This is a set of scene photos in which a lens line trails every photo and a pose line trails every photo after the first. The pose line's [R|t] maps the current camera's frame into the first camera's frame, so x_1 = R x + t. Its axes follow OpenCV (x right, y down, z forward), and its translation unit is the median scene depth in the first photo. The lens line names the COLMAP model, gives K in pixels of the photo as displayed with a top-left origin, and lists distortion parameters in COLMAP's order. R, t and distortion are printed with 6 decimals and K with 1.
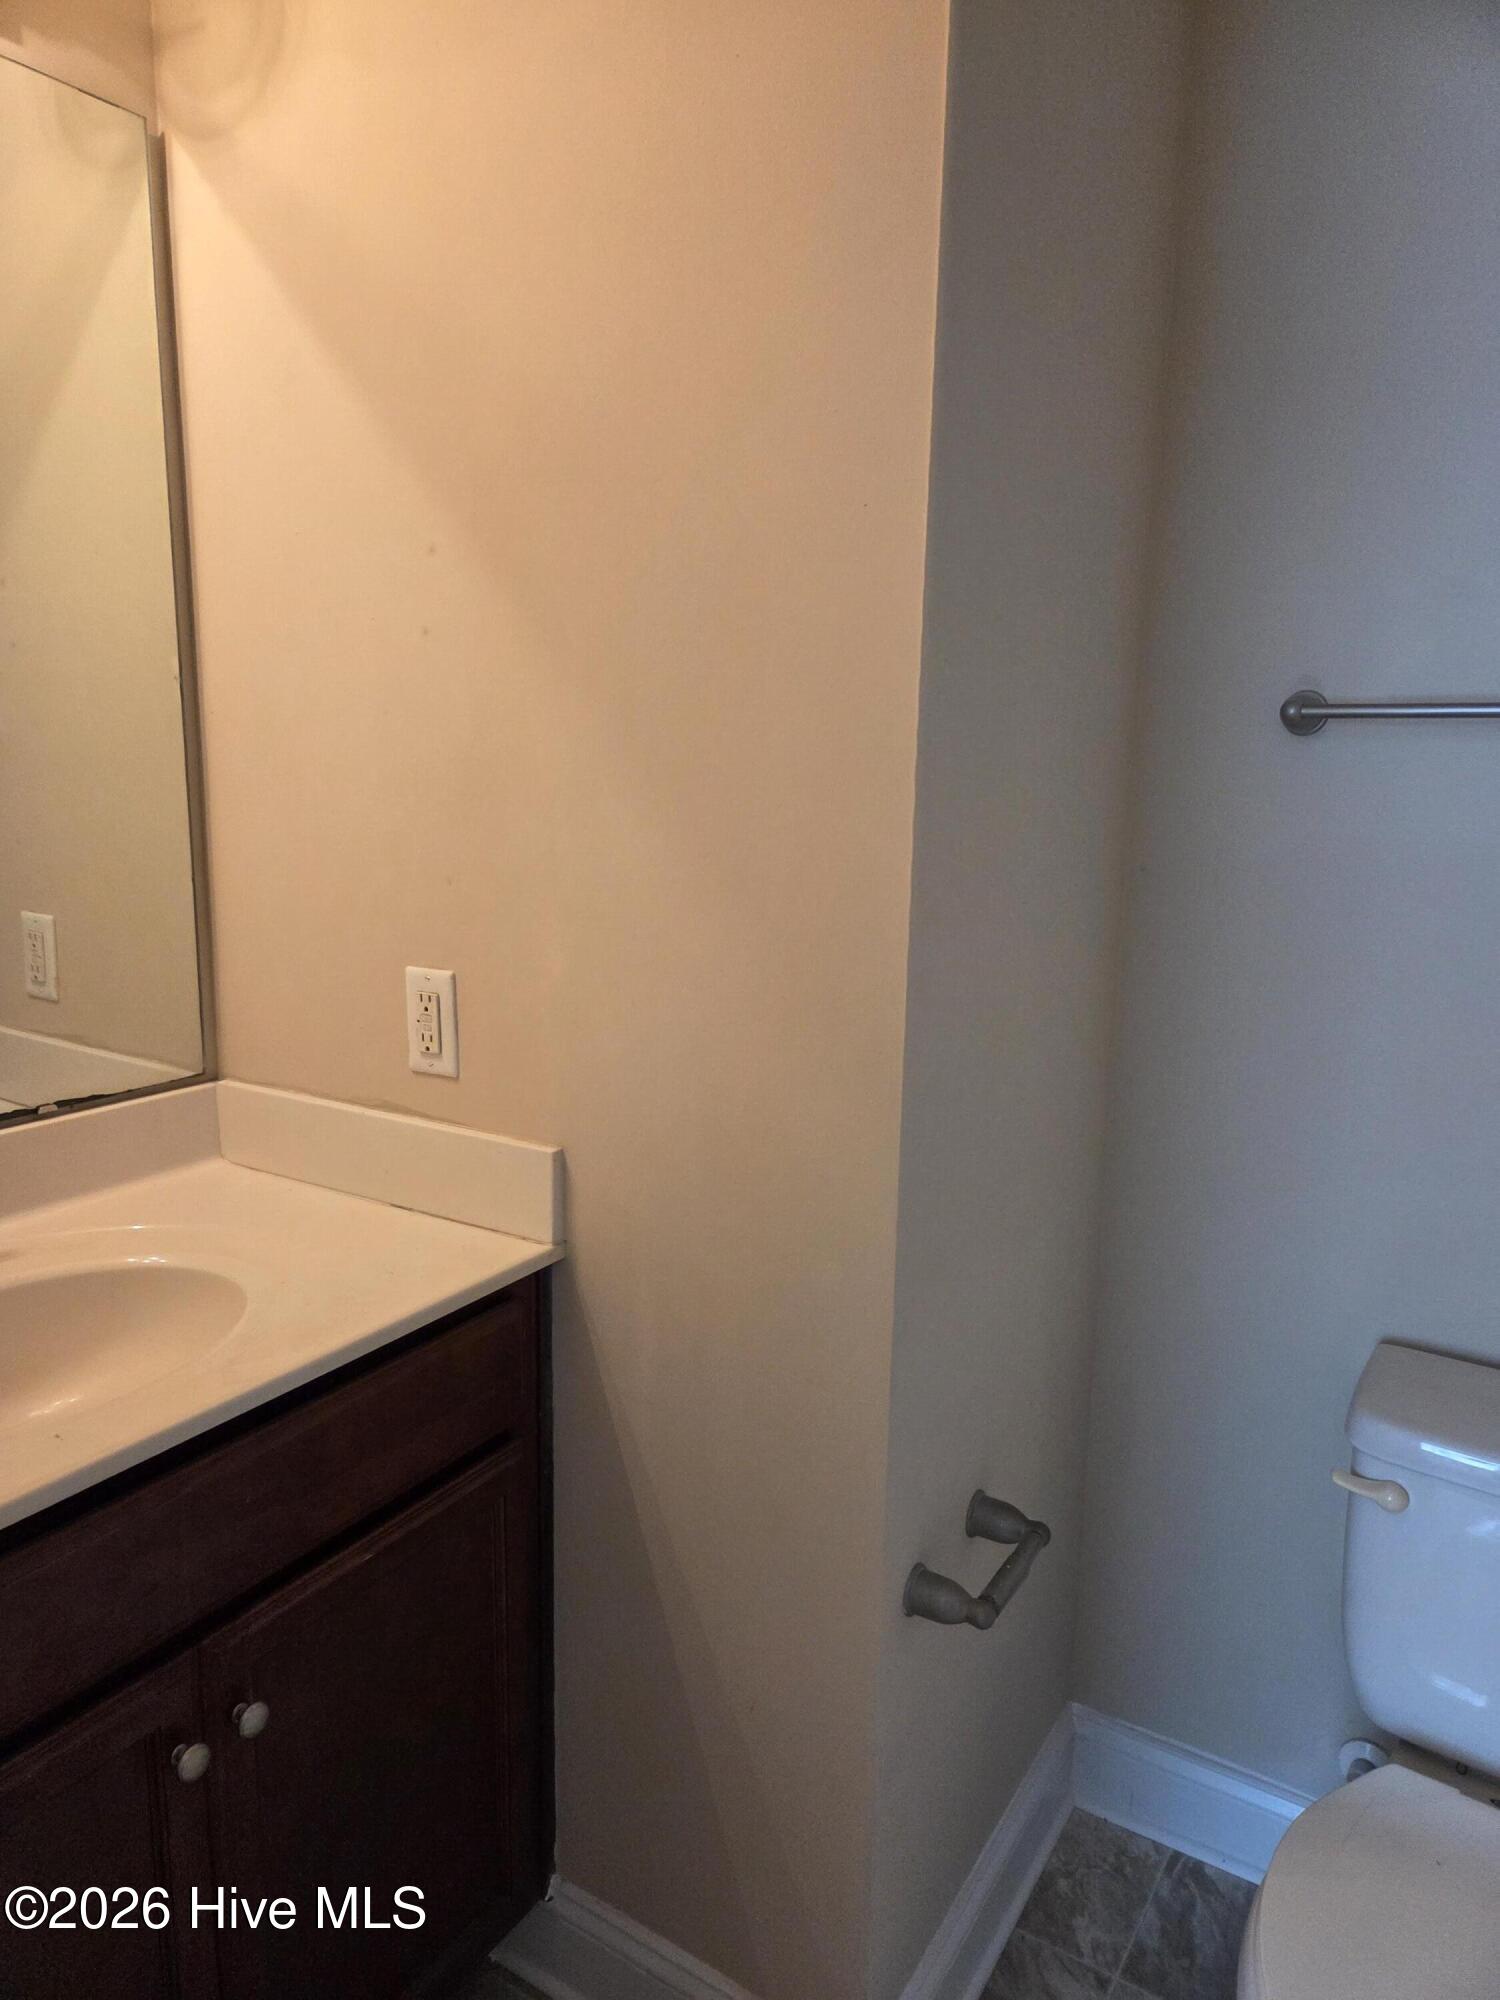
lens RADIAL K [[1352.9, 0, 750.0], [0, 1352.9, 1000.0], [0, 0, 1]] dist [0.109843, -0.097224]
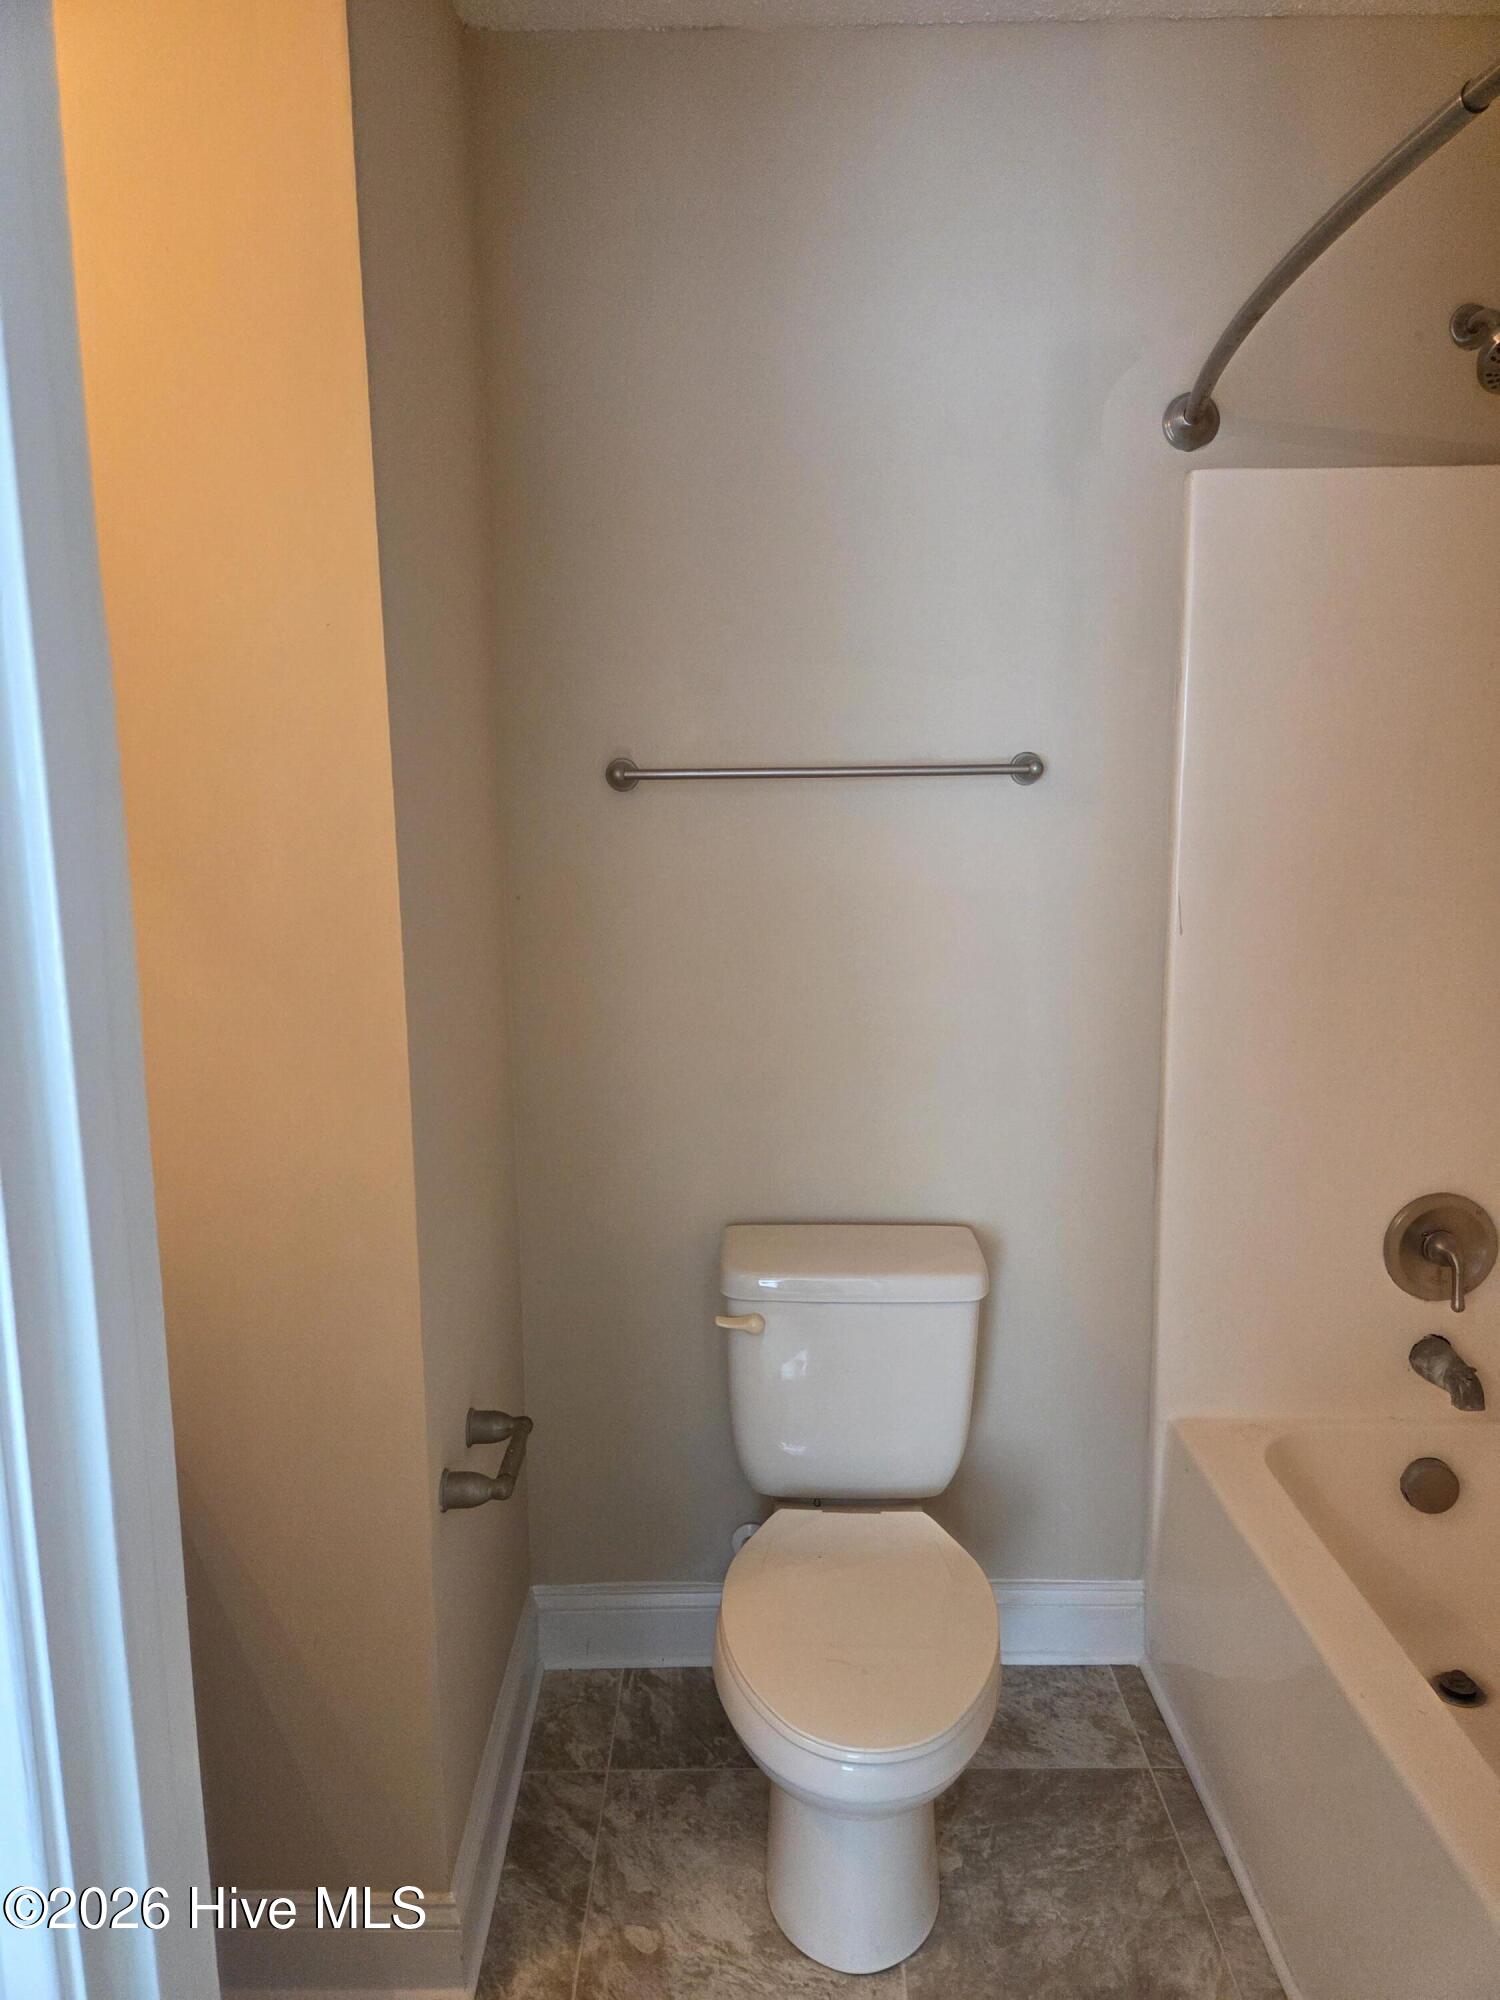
lens RADIAL K [[1325.9, 0, 722.9], [0, 1325.9, 999.8], [0, 0, 1]] dist [0.084512, -0.091315]
pose [[0.853466, -0.110712, 0.509253, -0.205853], [0.131665, 0.991281, -0.005155, 0.030874], [-0.504242, 0.071450, 0.860602, -0.163687]]
